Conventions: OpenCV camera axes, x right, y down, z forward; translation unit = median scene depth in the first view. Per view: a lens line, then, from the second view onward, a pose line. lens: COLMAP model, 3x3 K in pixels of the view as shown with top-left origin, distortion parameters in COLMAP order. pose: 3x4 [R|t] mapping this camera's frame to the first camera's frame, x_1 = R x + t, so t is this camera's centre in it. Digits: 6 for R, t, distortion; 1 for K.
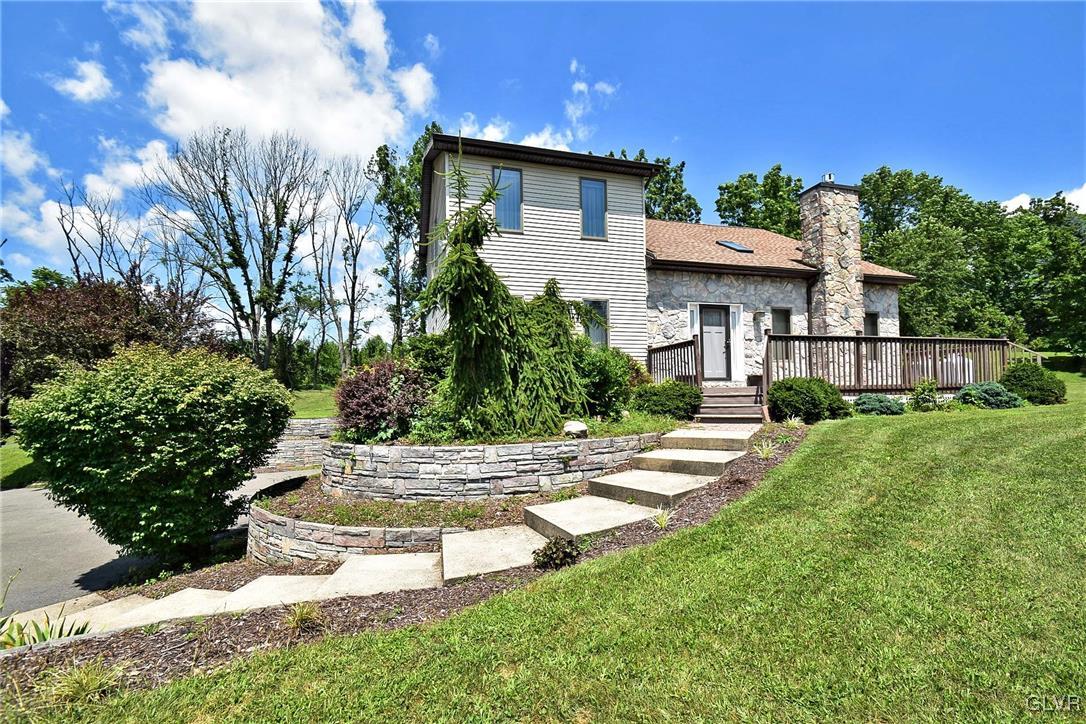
lens RADIAL K [[474.8, 0, 545.3], [0, 474.8, 383.3], [0, 0, 1]] dist [0.020232, -0.018292]
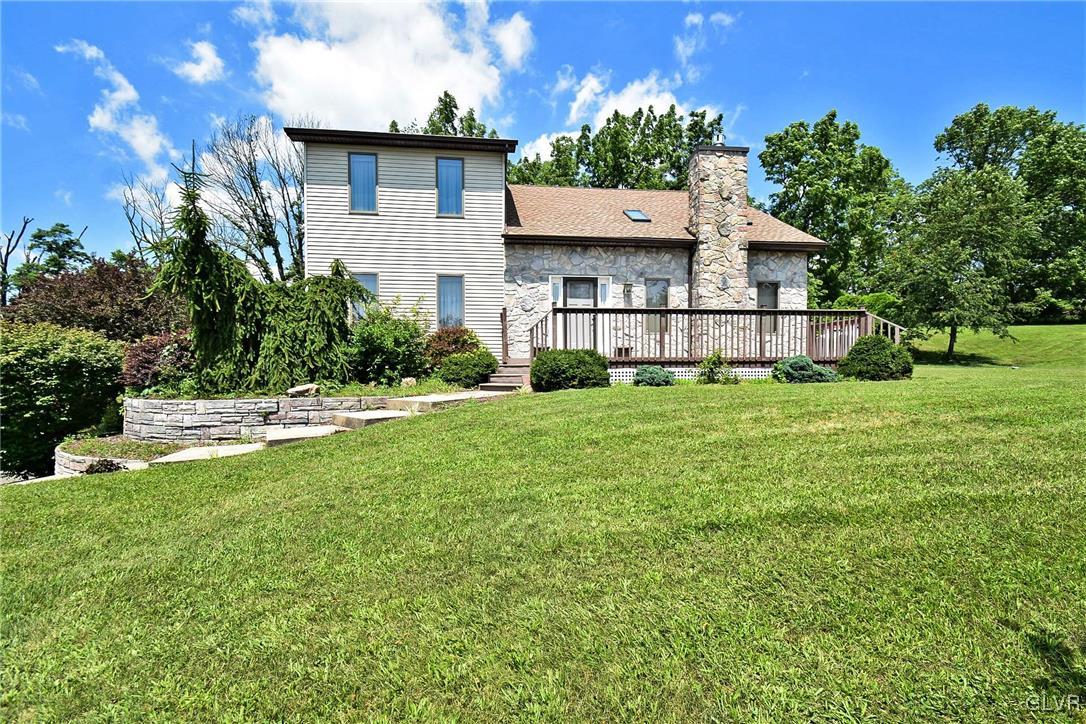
lens RADIAL K [[496.2, 0, 547.4], [0, 496.2, 383.0], [0, 0, 1]] dist [0.020768, -0.020062]
pose [[0.985588, 0.018779, -0.168119, 0.475091], [-0.009912, 0.998522, 0.053431, 0.003314], [0.168874, -0.050994, 0.984318, -0.061042]]
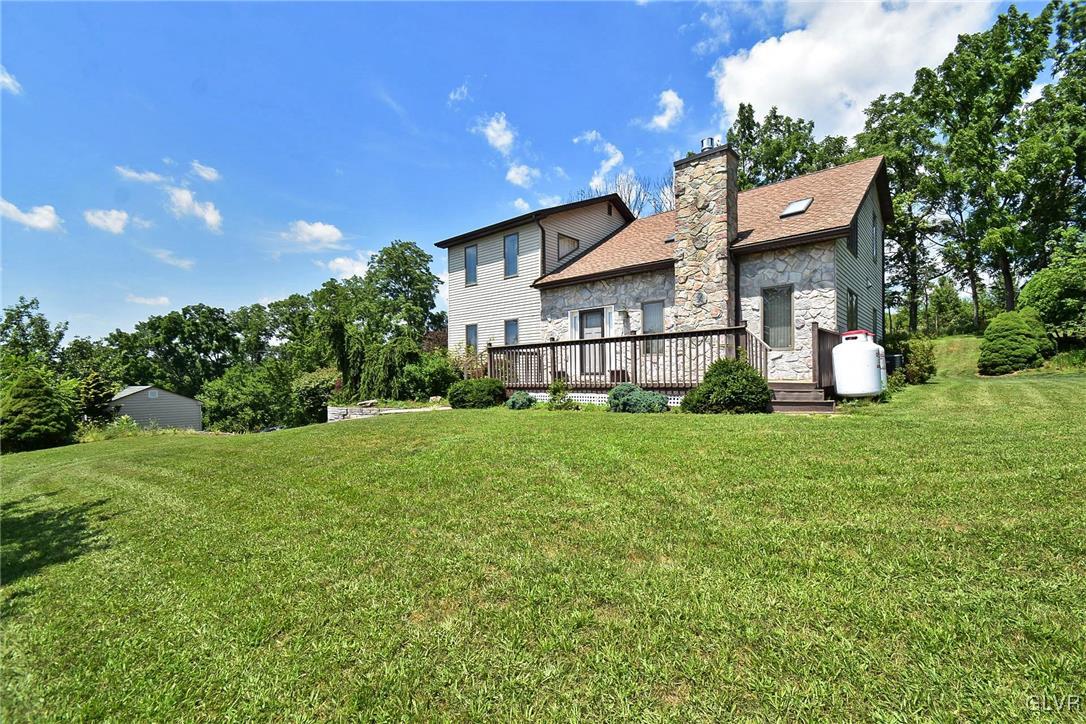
lens RADIAL K [[474.8, 0, 545.3], [0, 474.8, 383.3], [0, 0, 1]] dist [0.020232, -0.018292]
pose [[0.537312, 0.021862, -0.843100, 1.295871], [0.025478, 0.998787, 0.042137, -0.036927], [0.842998, -0.044121, 0.536104, 0.281955]]
